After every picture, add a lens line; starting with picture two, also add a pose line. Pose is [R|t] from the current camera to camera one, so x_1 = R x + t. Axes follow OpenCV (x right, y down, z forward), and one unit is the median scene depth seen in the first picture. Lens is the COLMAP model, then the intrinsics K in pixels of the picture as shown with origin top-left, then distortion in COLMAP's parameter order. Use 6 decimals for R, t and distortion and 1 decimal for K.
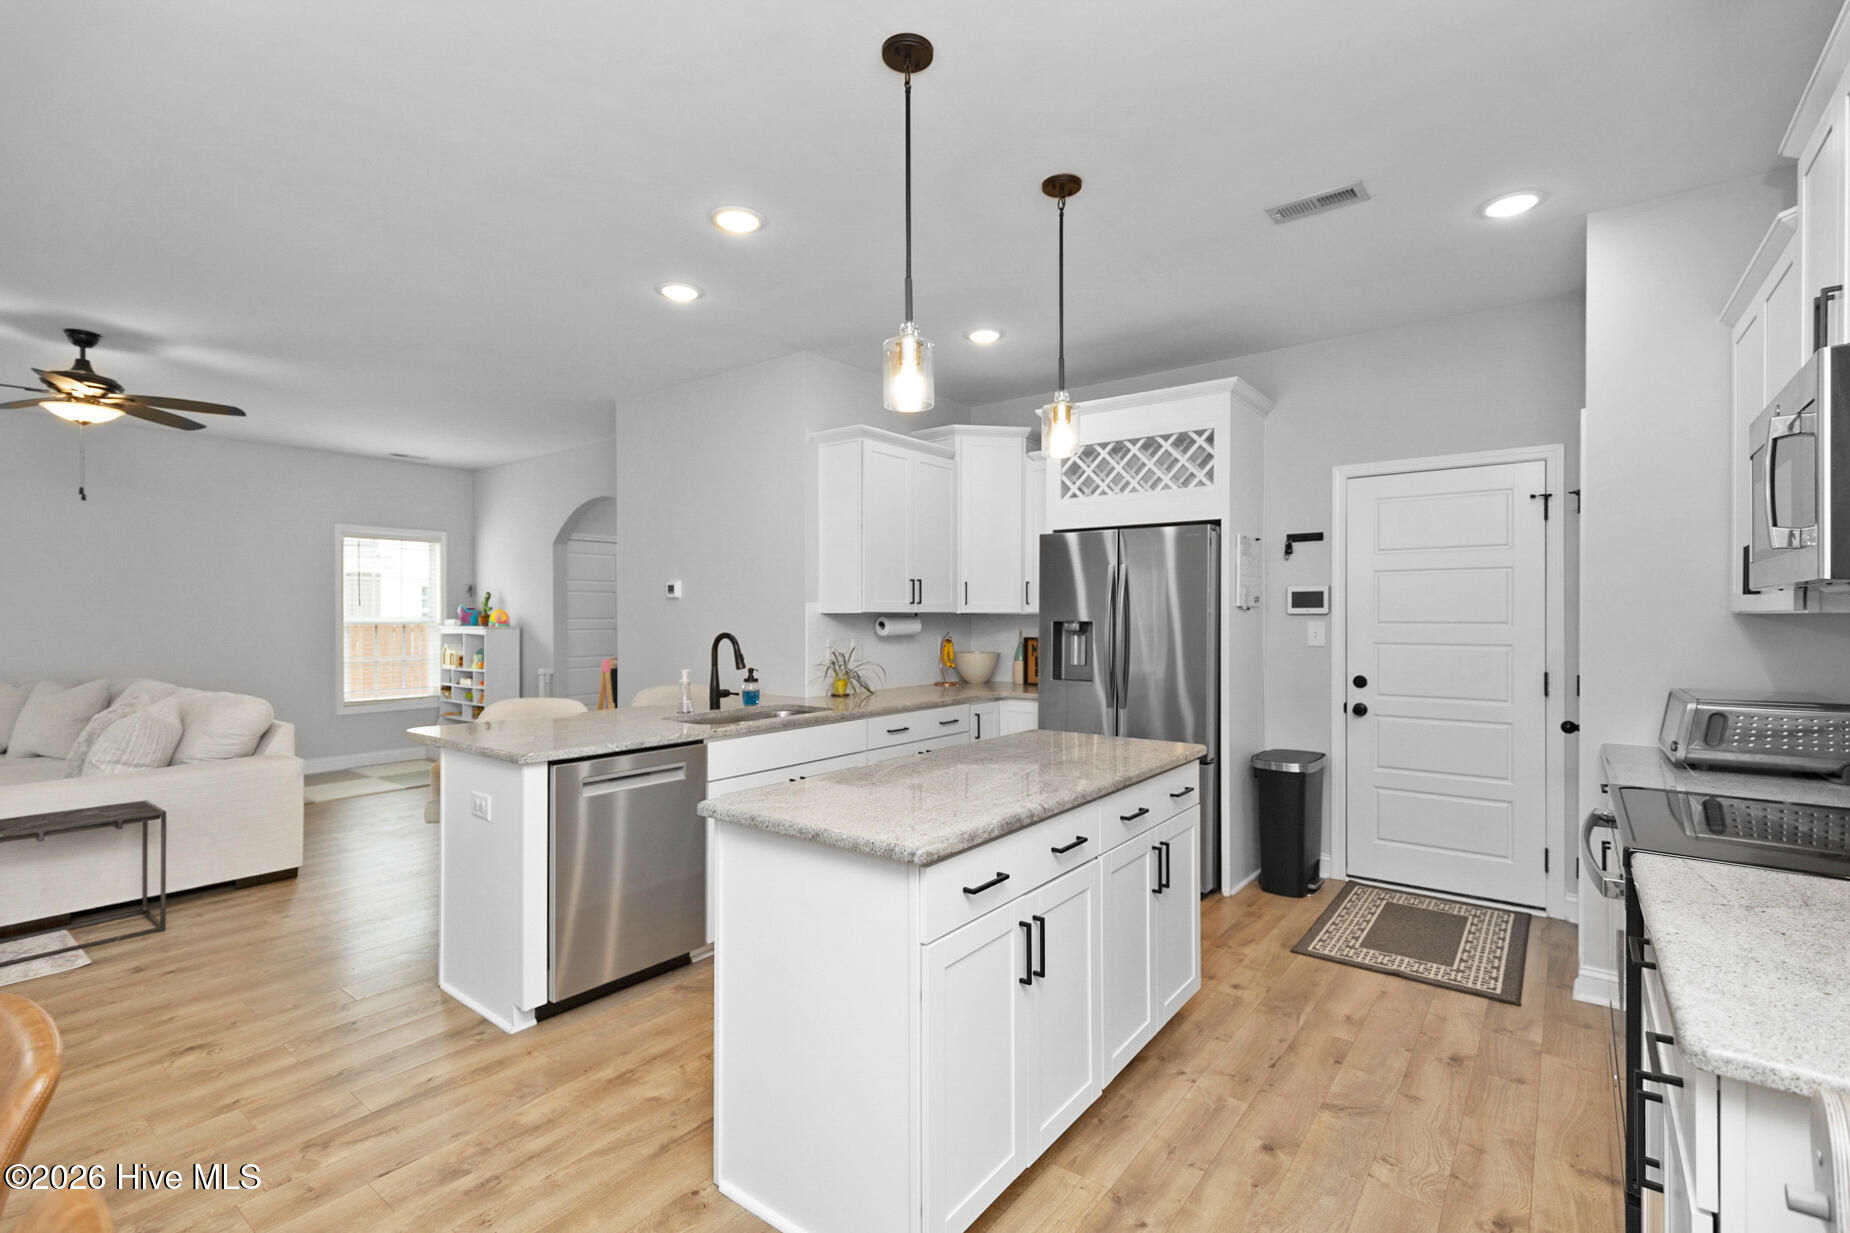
lens RADIAL K [[836.9, 0, 925.0], [0, 836.9, 616.5], [0, 0, 1]] dist [0.001284, -0.000030]
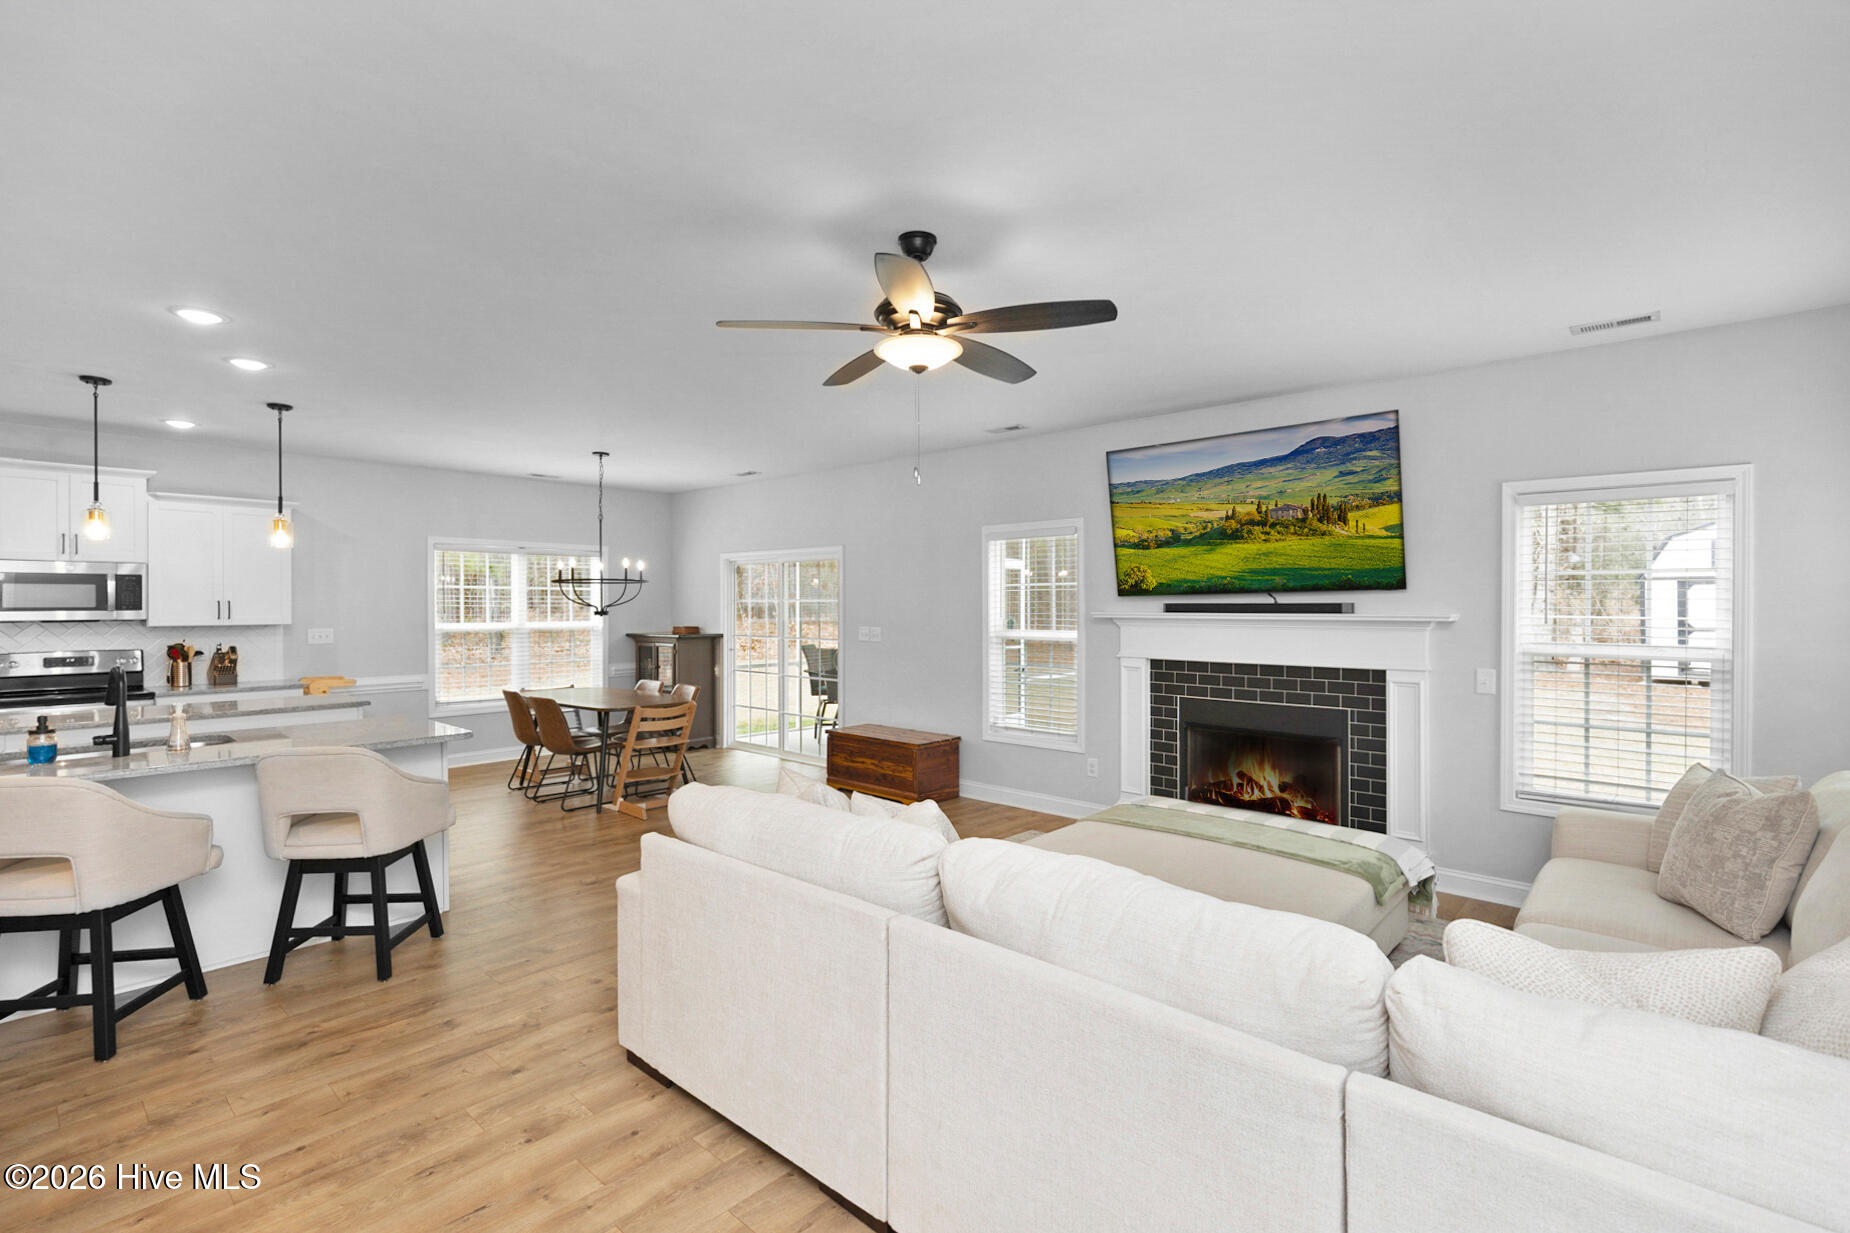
lens RADIAL K [[832.0, 0, 931.0], [0, 832.0, 609.1], [0, 0, 1]] dist [0.001026, 0.000521]
pose [[-0.997950, -0.000410, 0.063991, -1.059413], [-0.000166, 0.999993, 0.003825, -0.040649], [-0.063992, 0.003807, -0.997943, 1.677505]]
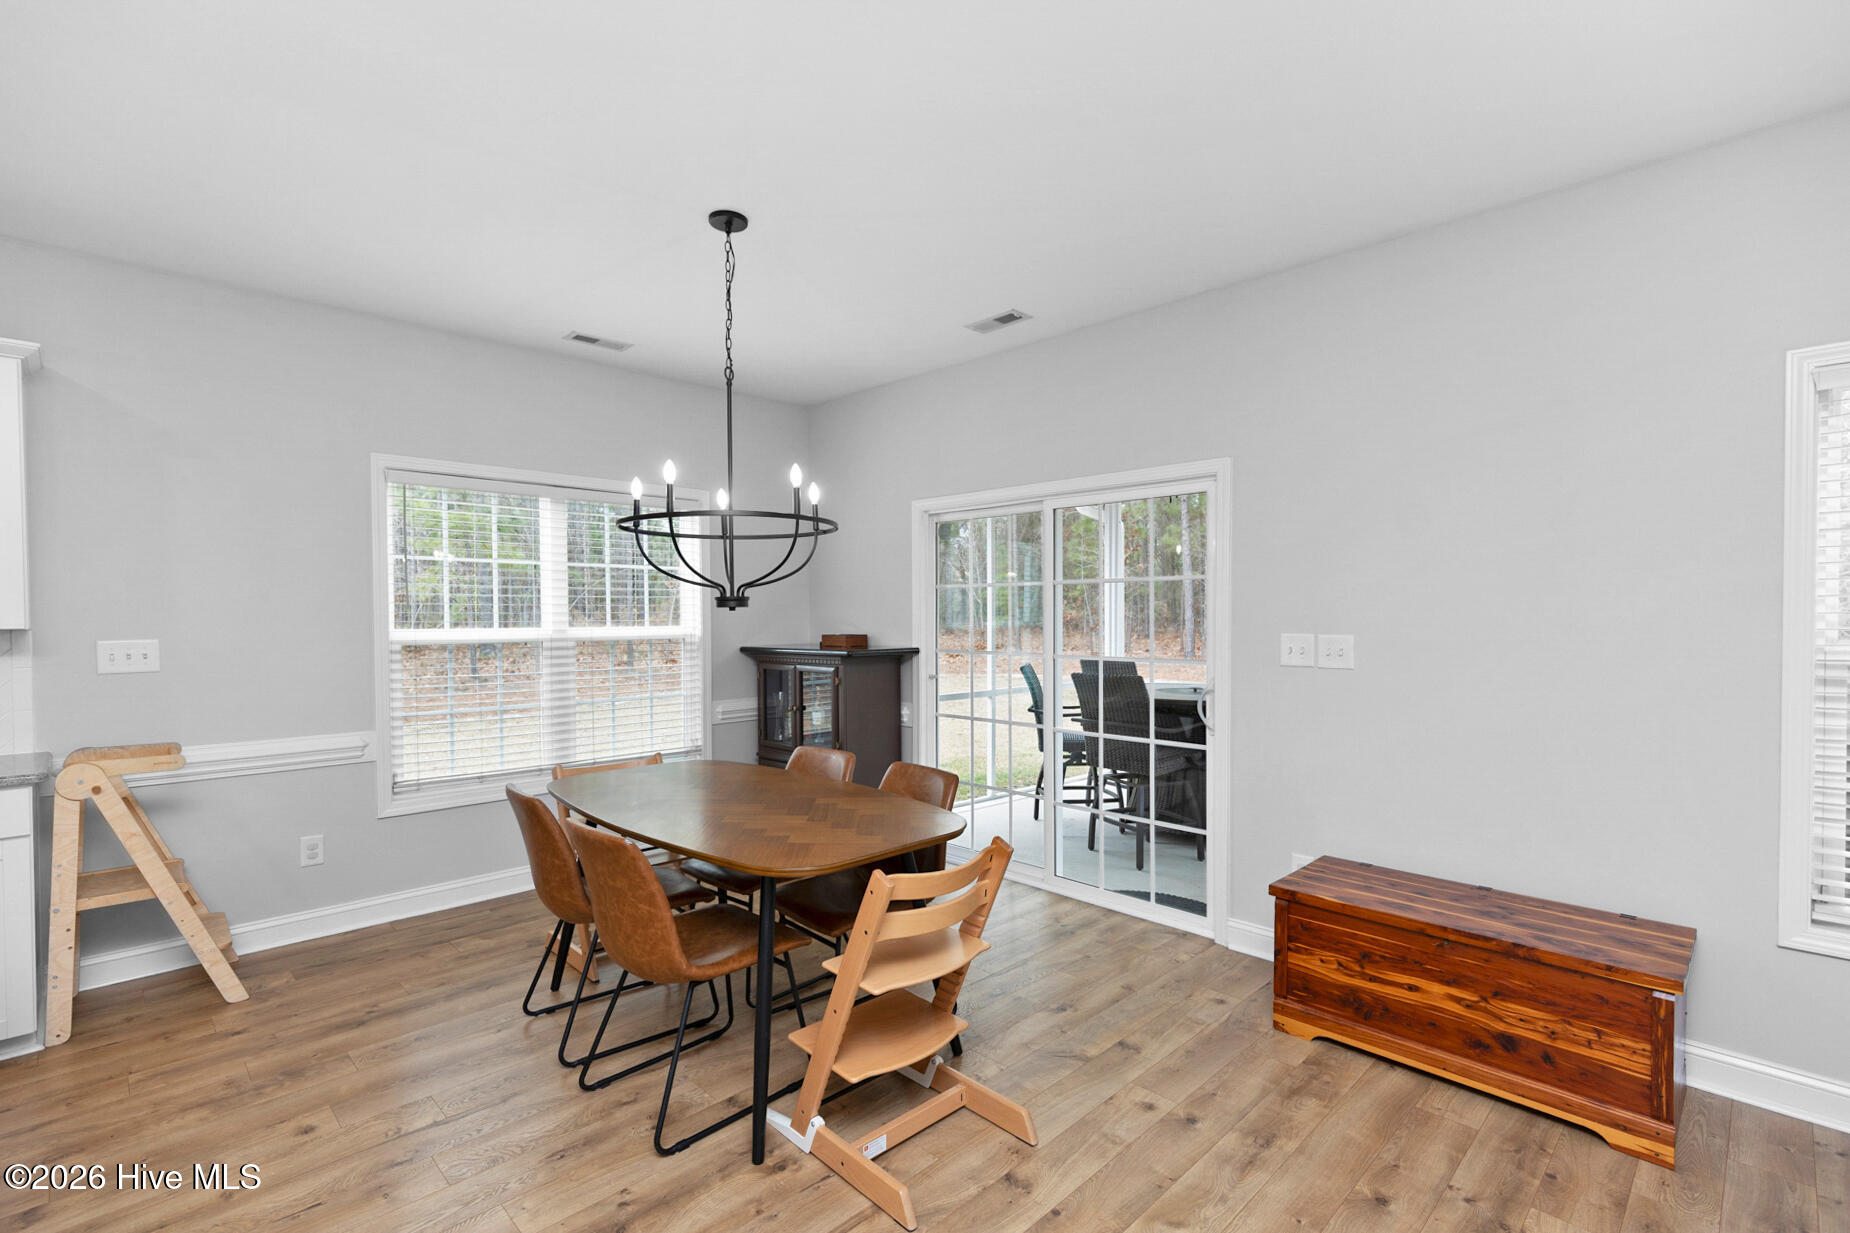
lens RADIAL K [[837.0, 0, 916.9], [0, 837.0, 644.9], [0, 0, 1]] dist [0.002127, 0.000571]
pose [[-0.990722, -0.001599, 0.135896, -0.551374], [0.003413, 0.999323, 0.036641, -0.015858], [-0.135862, 0.036765, -0.990045, 0.748055]]
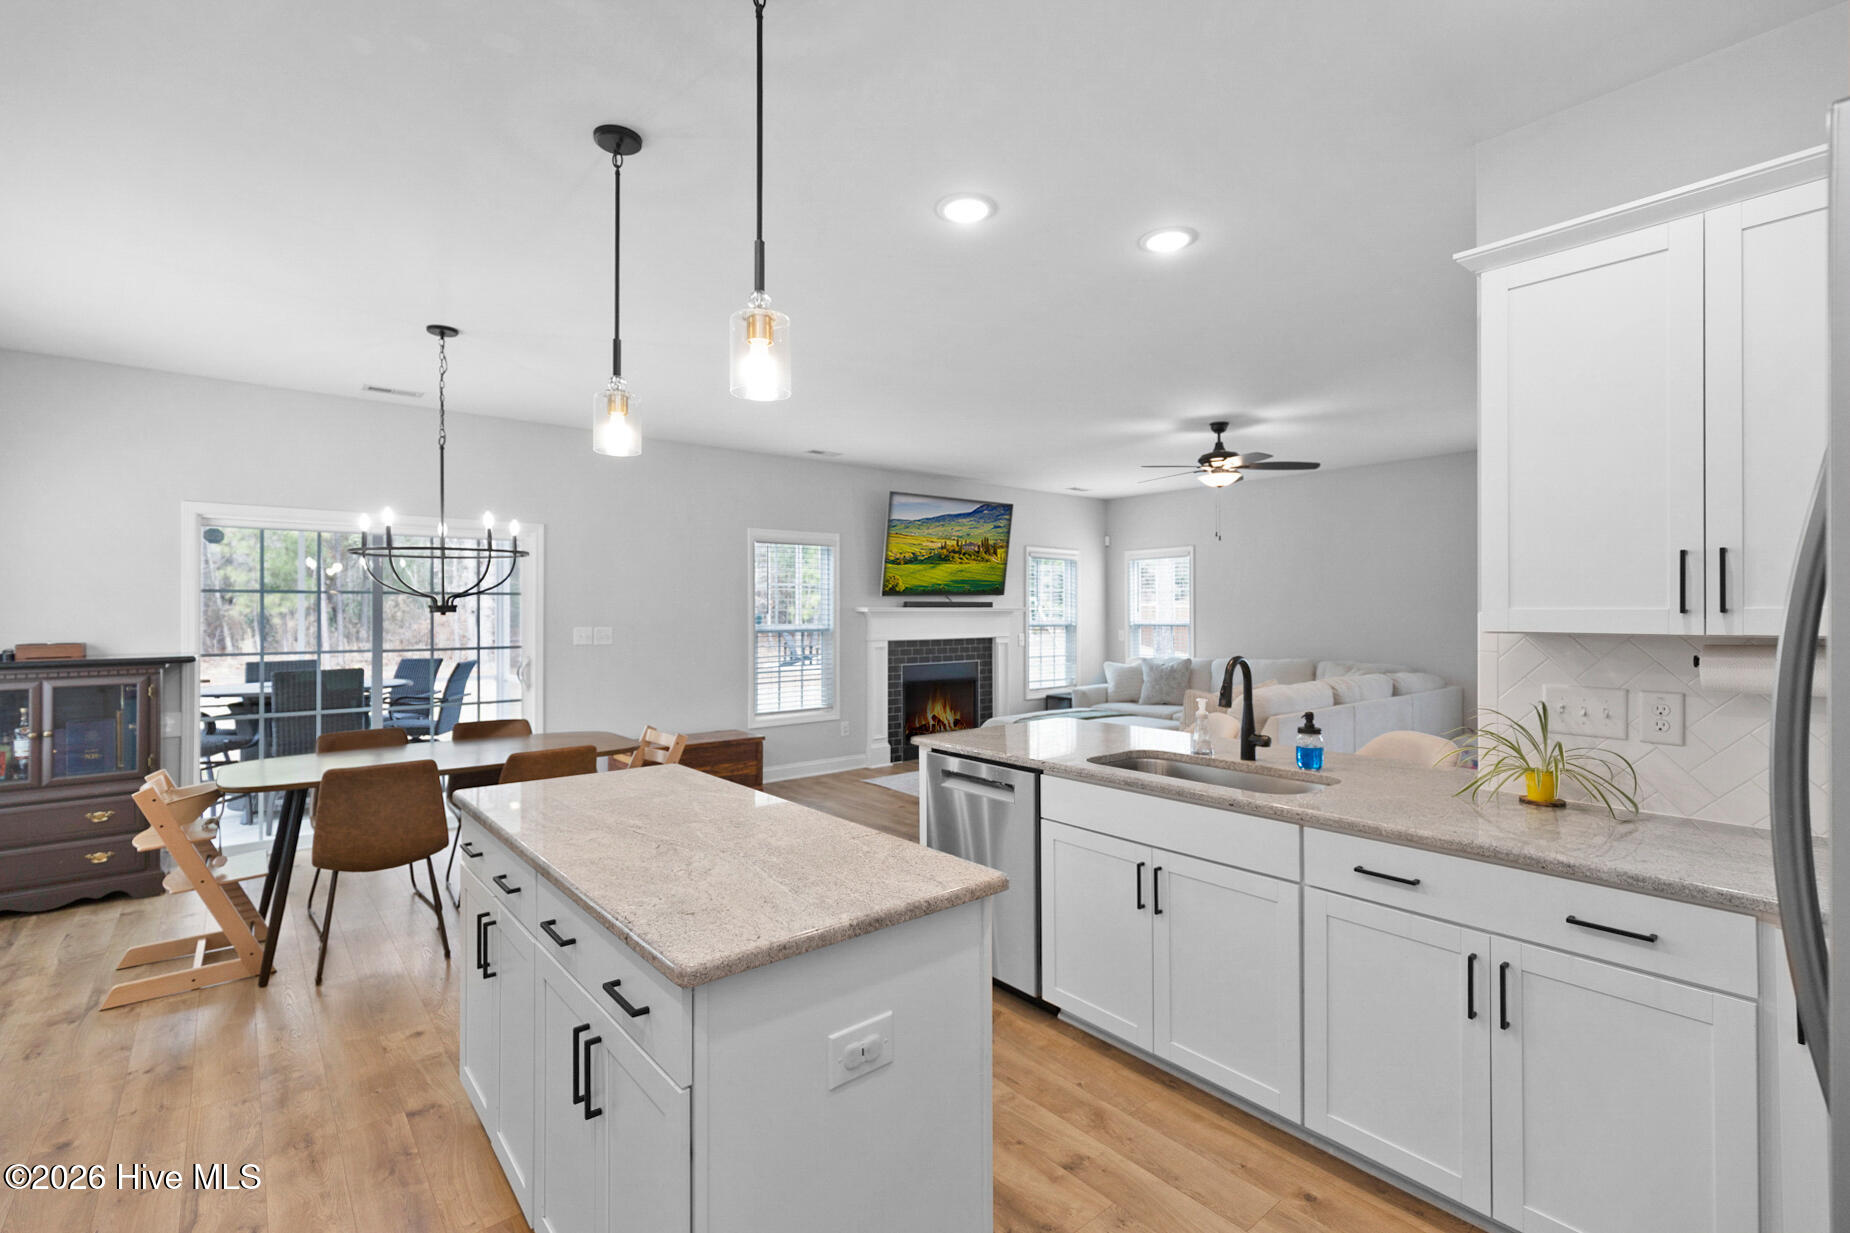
lens RADIAL K [[832.0, 0, 931.0], [0, 832.0, 609.1], [0, 0, 1]] dist [0.001026, 0.000521]
pose [[-0.220385, -0.002083, -0.975411, 0.487921], [0.005825, 0.999977, -0.003452, -0.019484], [0.975395, -0.006442, -0.220368, 0.827932]]
